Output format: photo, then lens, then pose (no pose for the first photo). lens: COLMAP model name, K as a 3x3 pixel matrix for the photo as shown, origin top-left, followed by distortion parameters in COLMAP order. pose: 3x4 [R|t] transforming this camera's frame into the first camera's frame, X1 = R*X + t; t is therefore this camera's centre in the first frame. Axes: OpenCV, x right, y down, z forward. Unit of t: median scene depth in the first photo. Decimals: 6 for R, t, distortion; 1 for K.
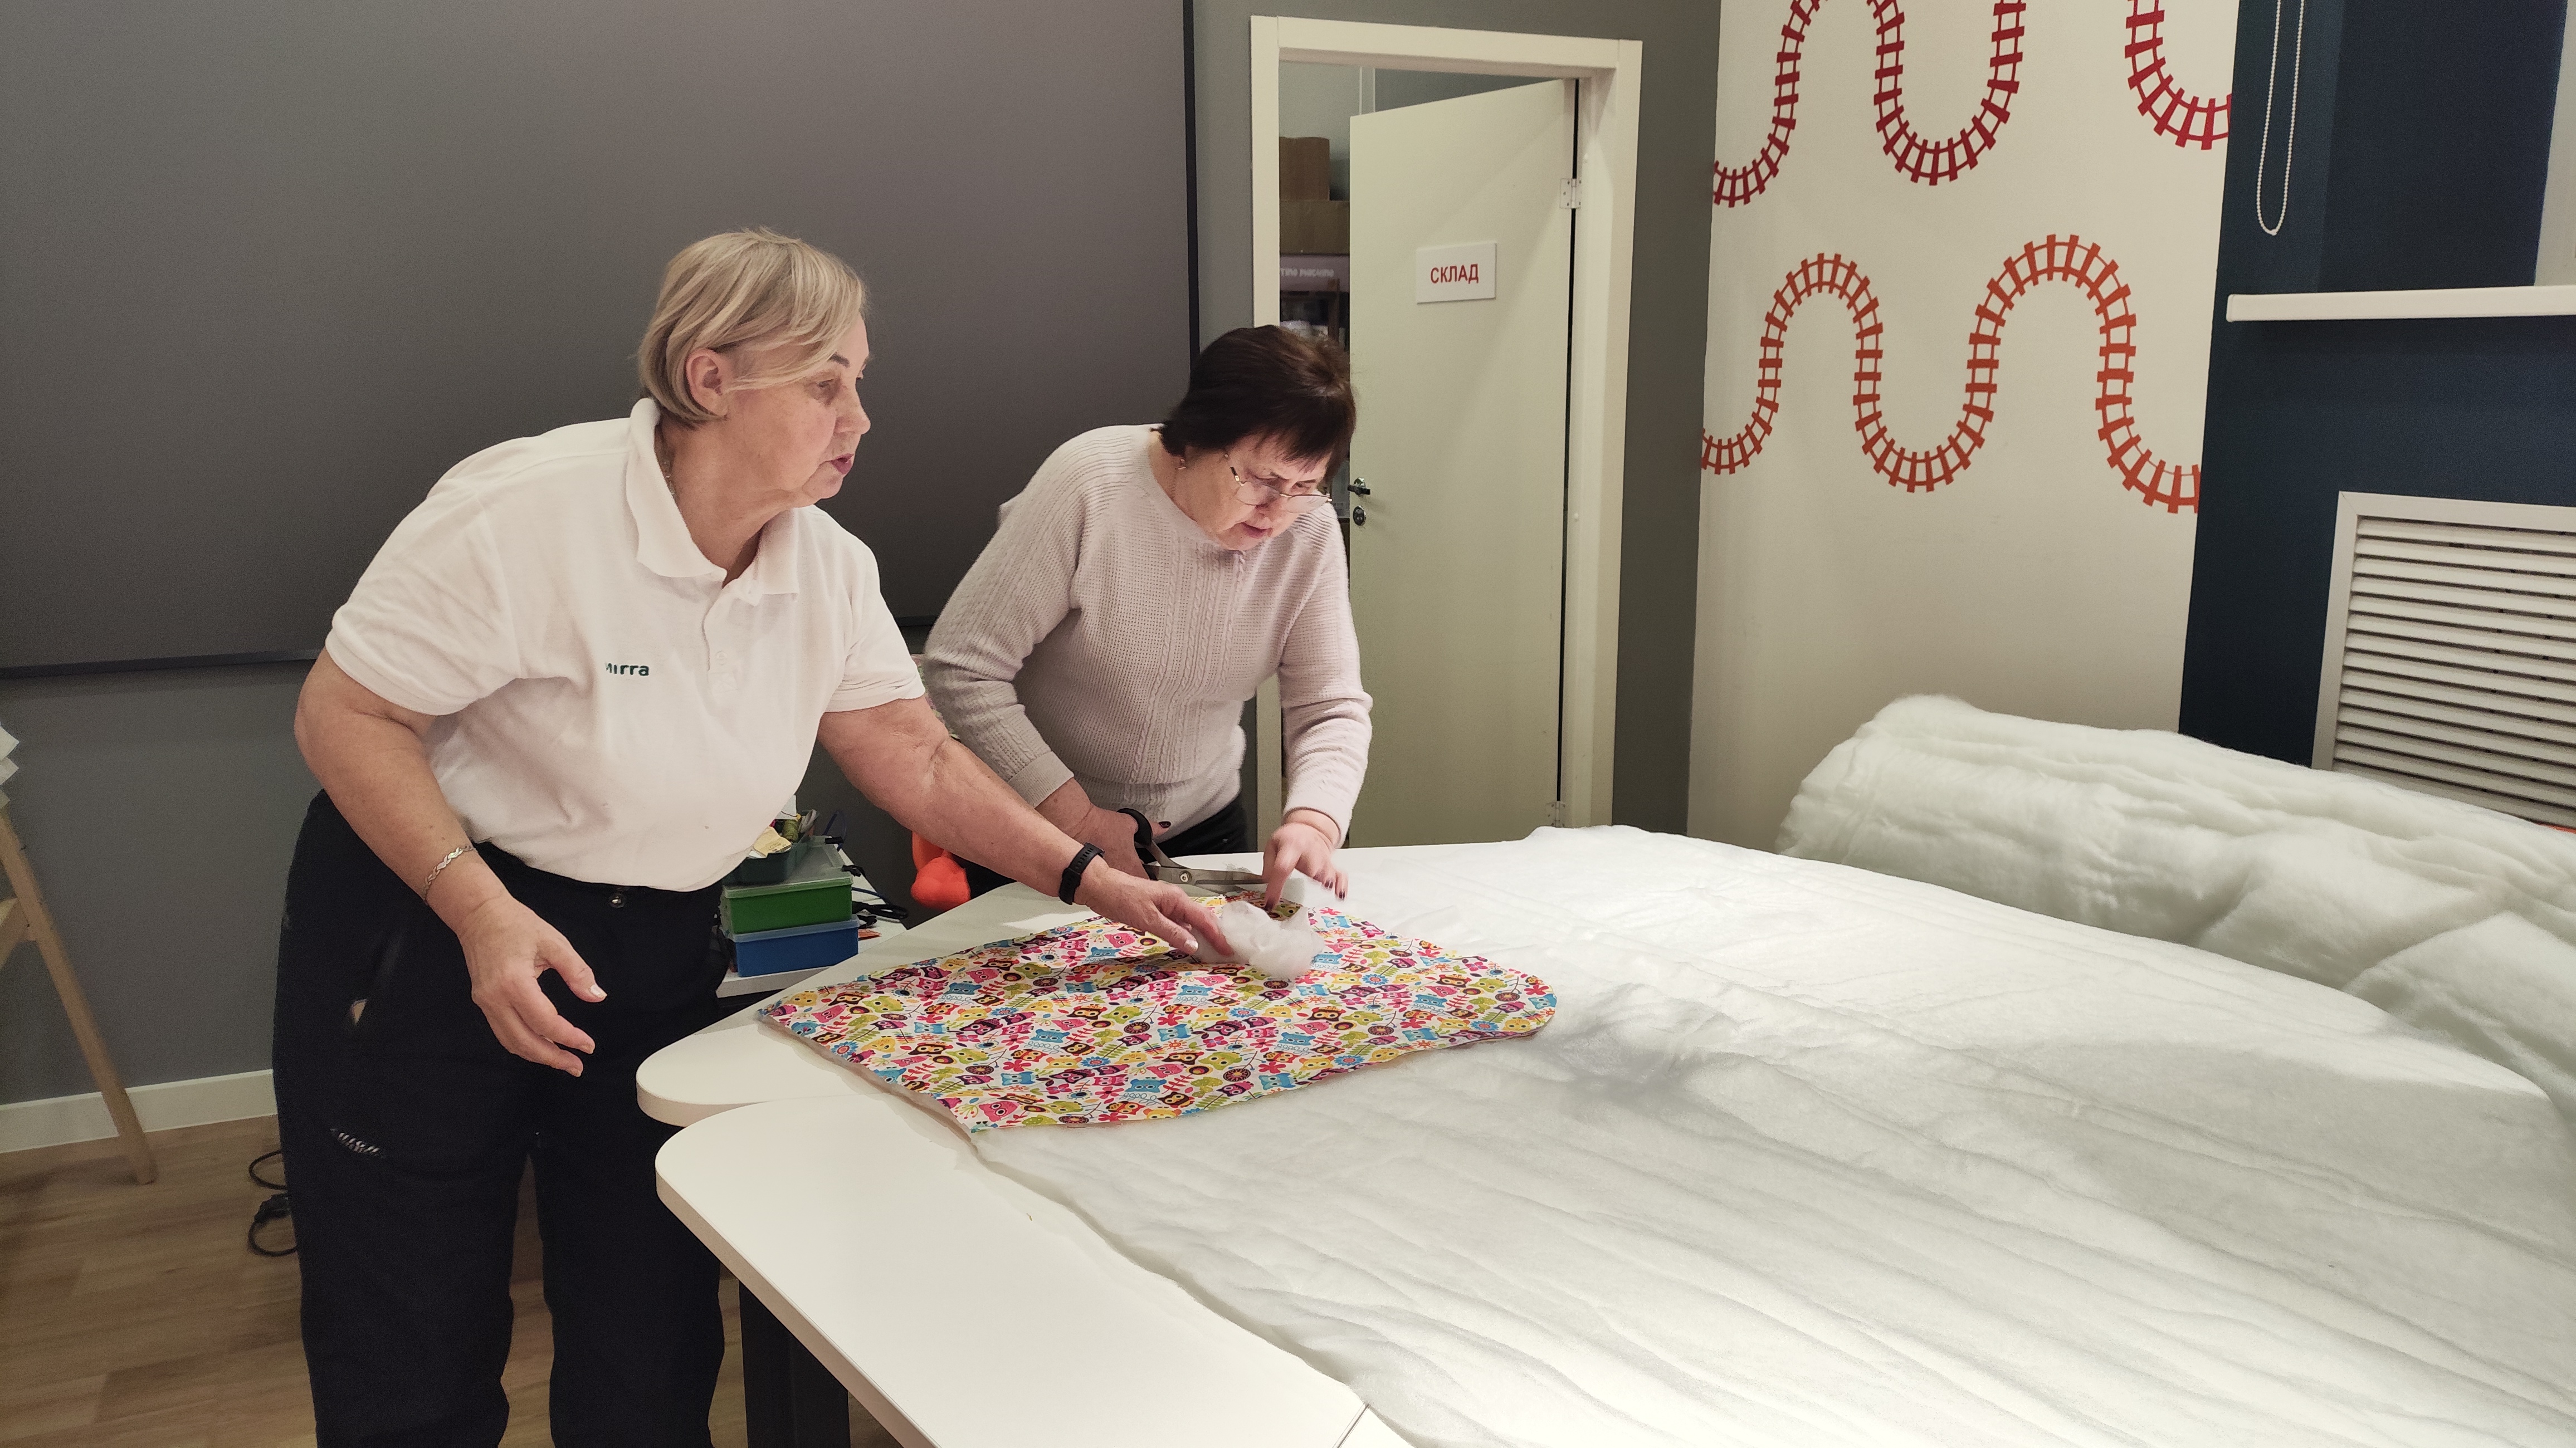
lens RADIAL K [[1925.5, 0, 1278.0], [0, 1925.5, 805.6], [0, 0, 1]] dist [0.087040, -0.164625]
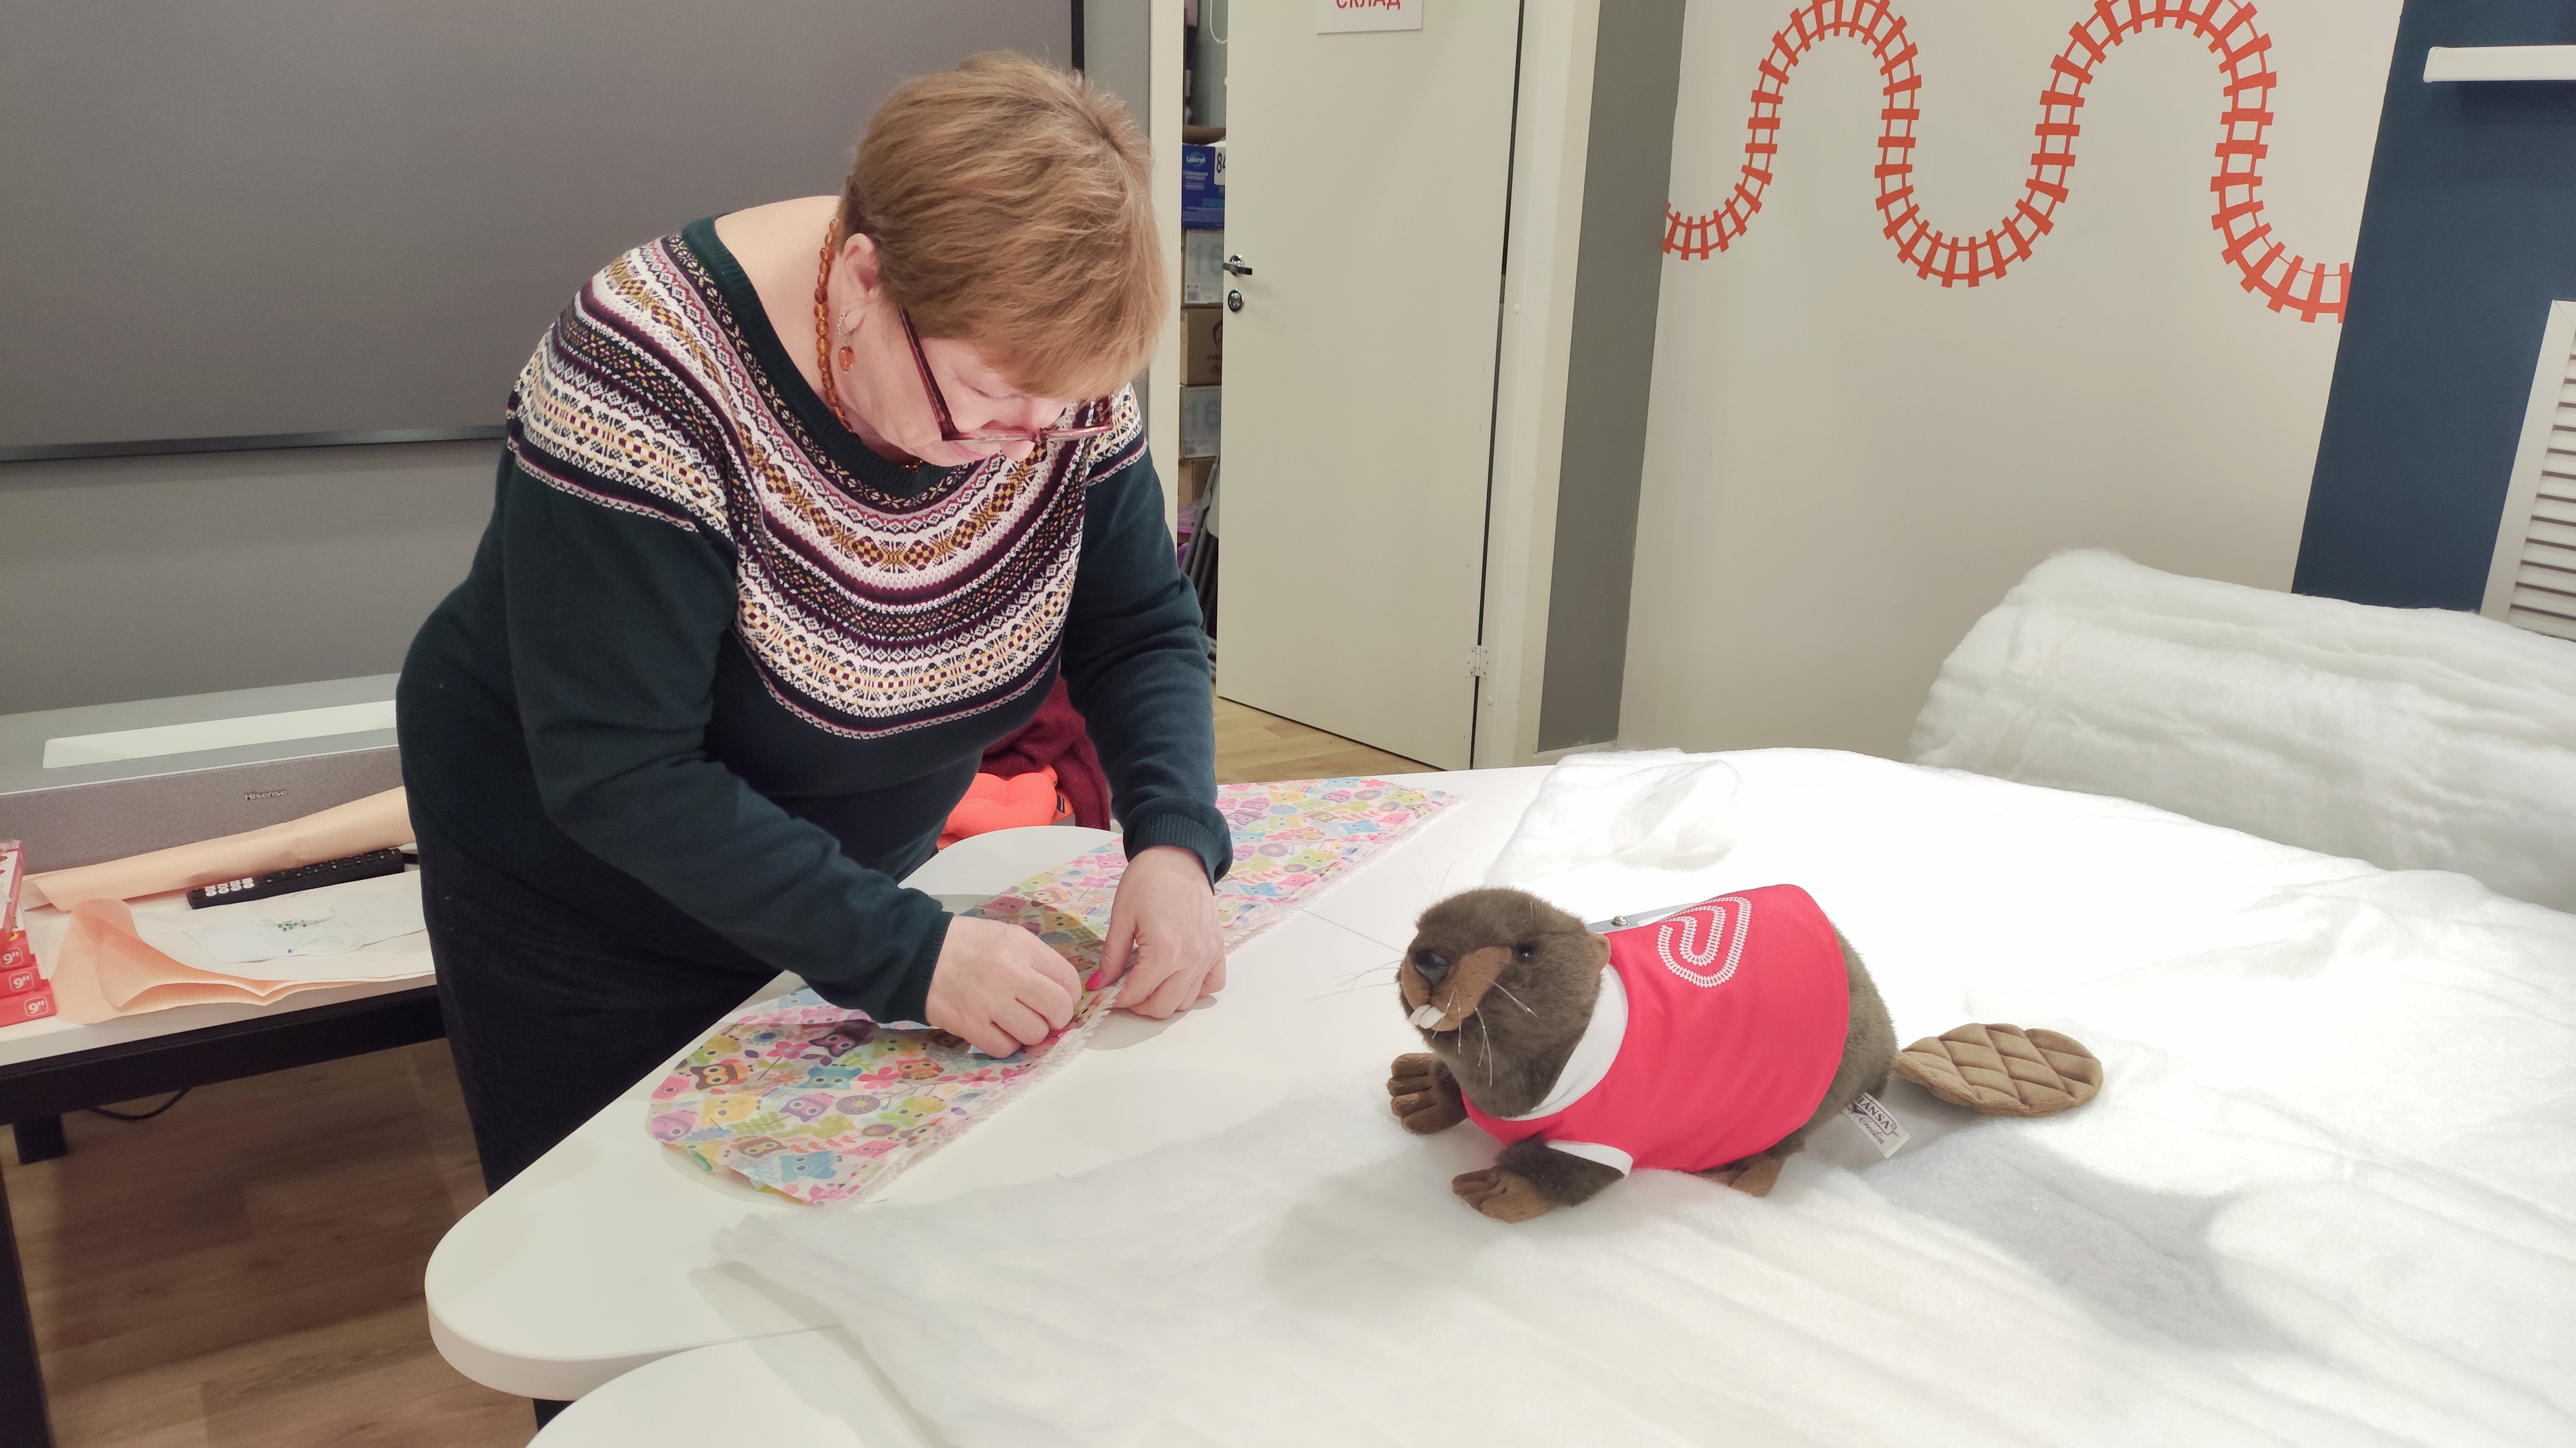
lens RADIAL K [[1925.5, 0, 1278.0], [0, 1925.5, 805.6], [0, 0, 1]] dist [0.087040, -0.164625]
pose [[0.990117, -0.009839, 0.139901, -0.086613], [-0.004961, 0.994455, 0.105048, -0.029856], [-0.140159, -0.104703, 0.984577, 0.220425]]
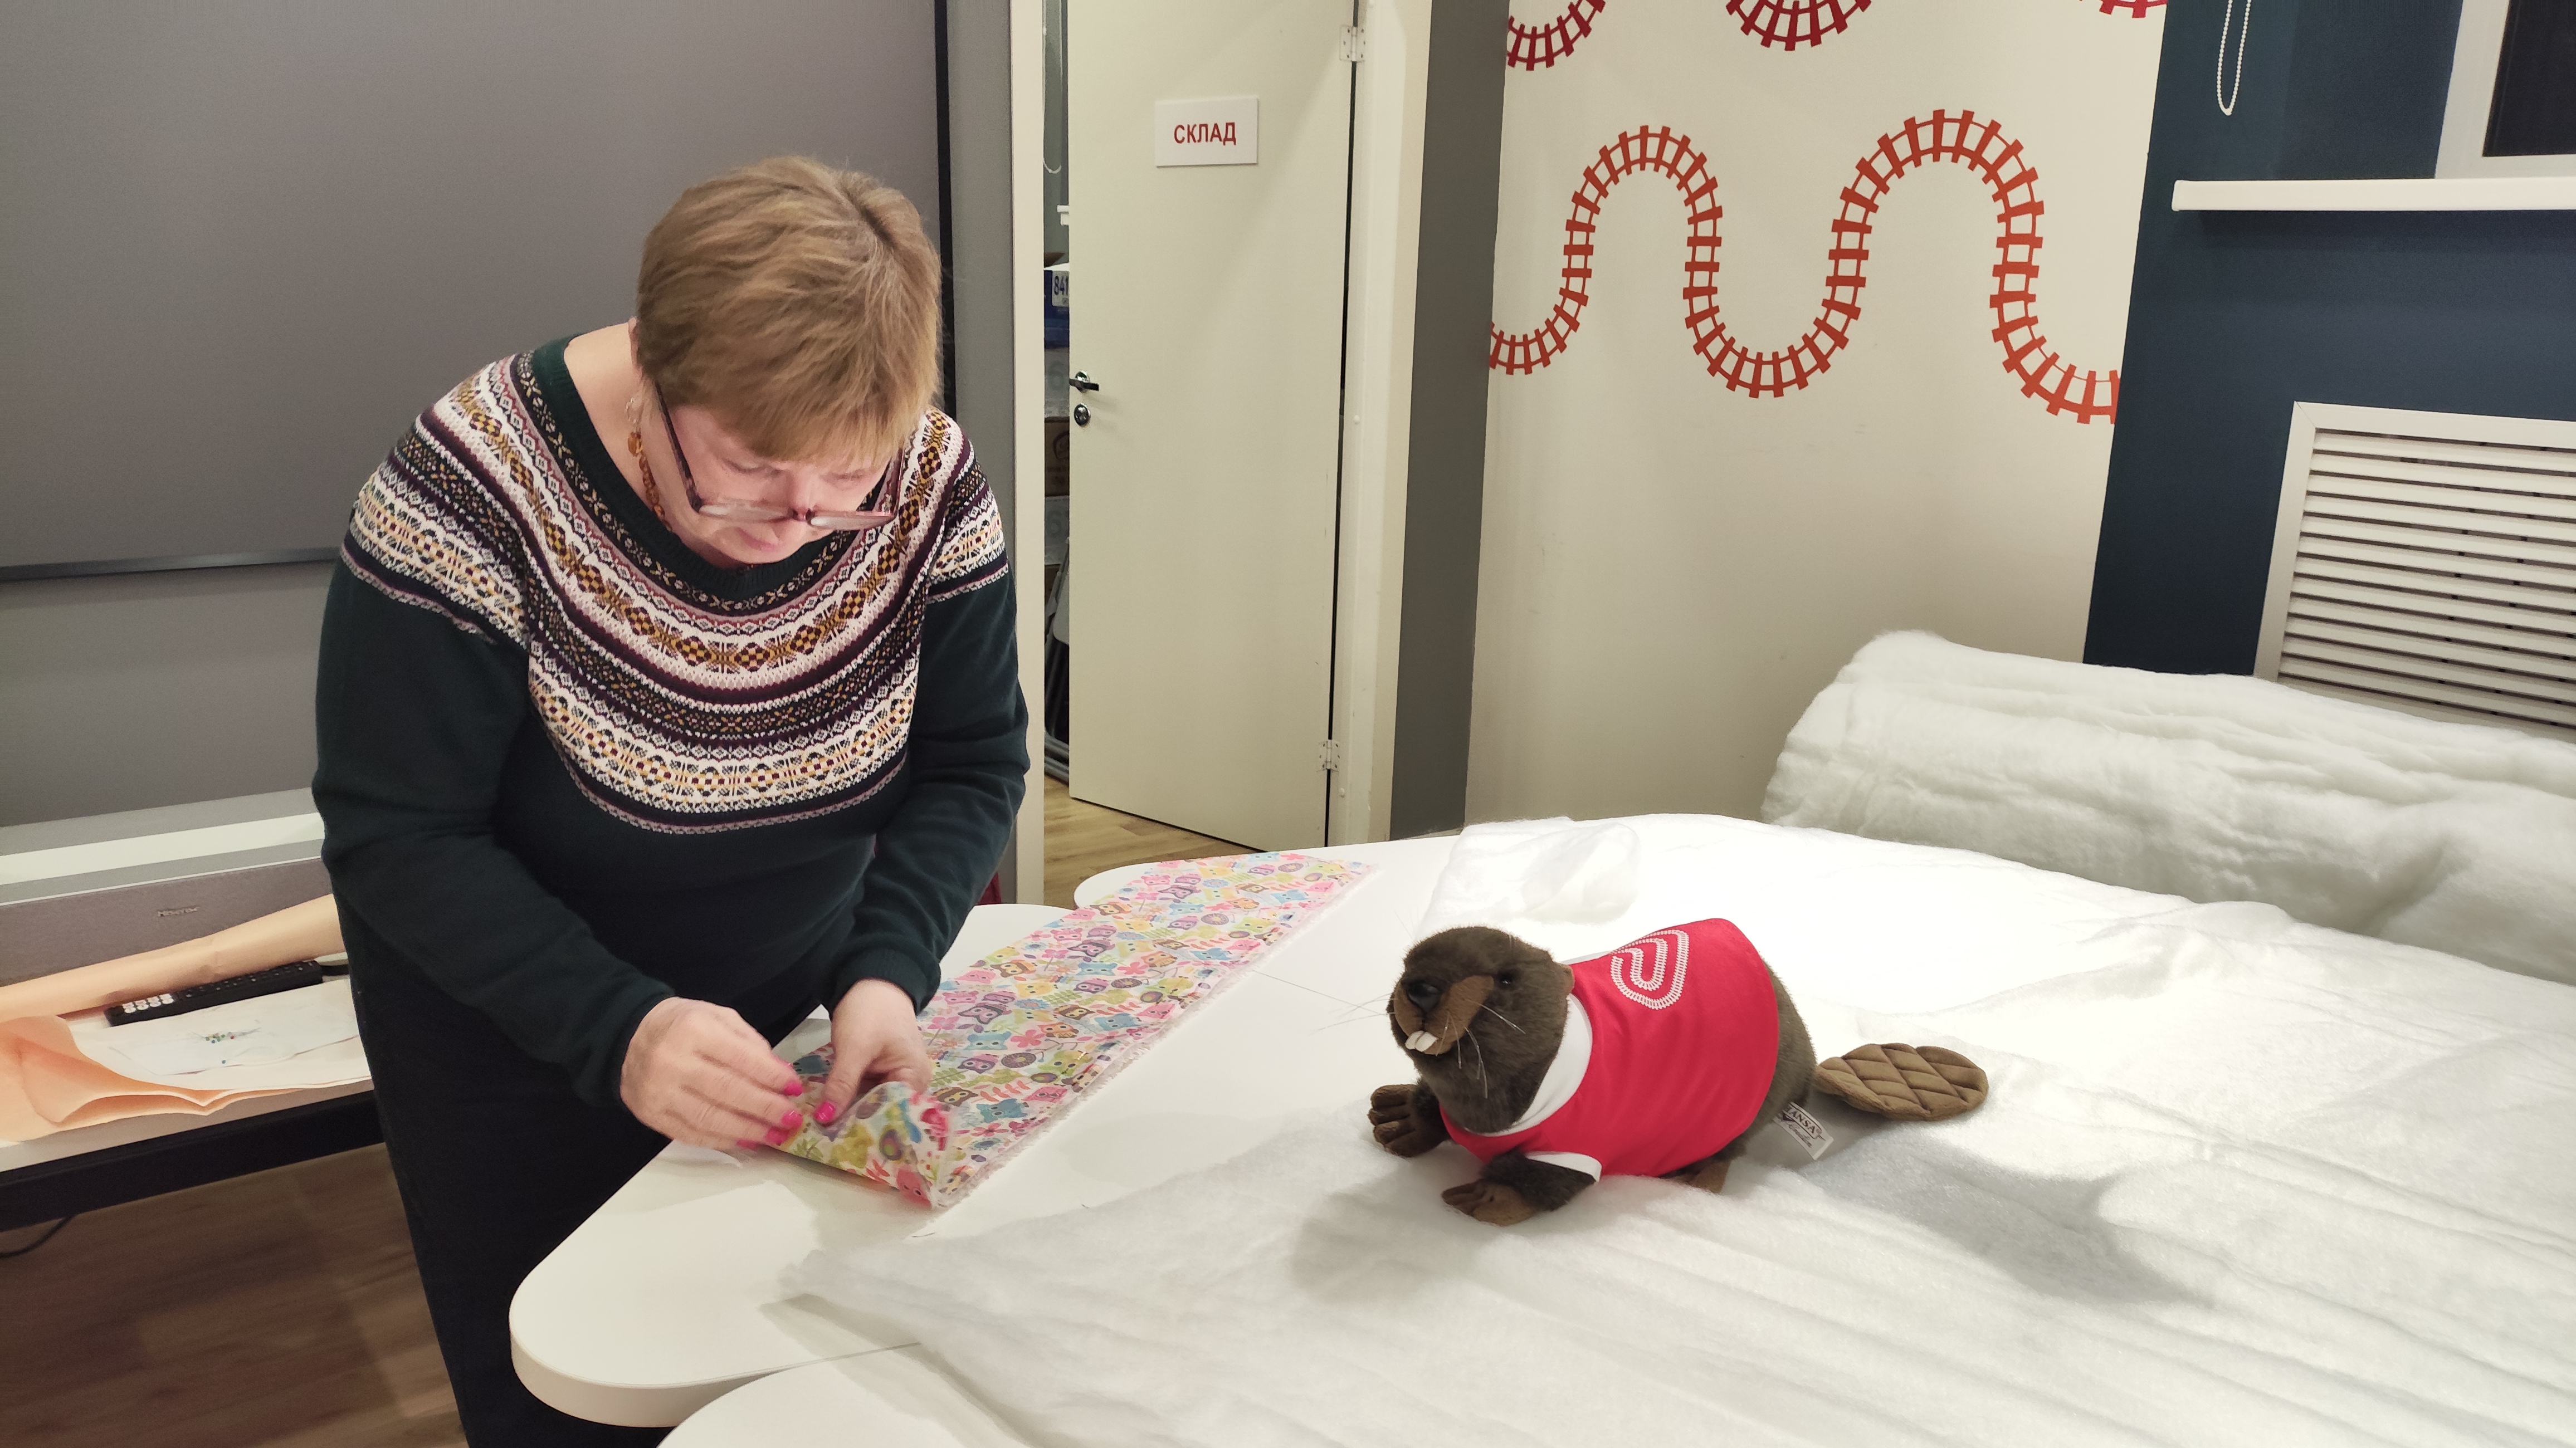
lens RADIAL K [[1937.0, 0, 1278.9], [0, 1937.0, 759.0], [0, 0, 1]] dist [0.150149, -0.284127]
pose [[0.970288, -0.026335, 0.240517, -0.126611], [0.020541, 0.999436, 0.026563, -0.024753], [-0.241081, -0.020833, 0.970281, 0.186271]]
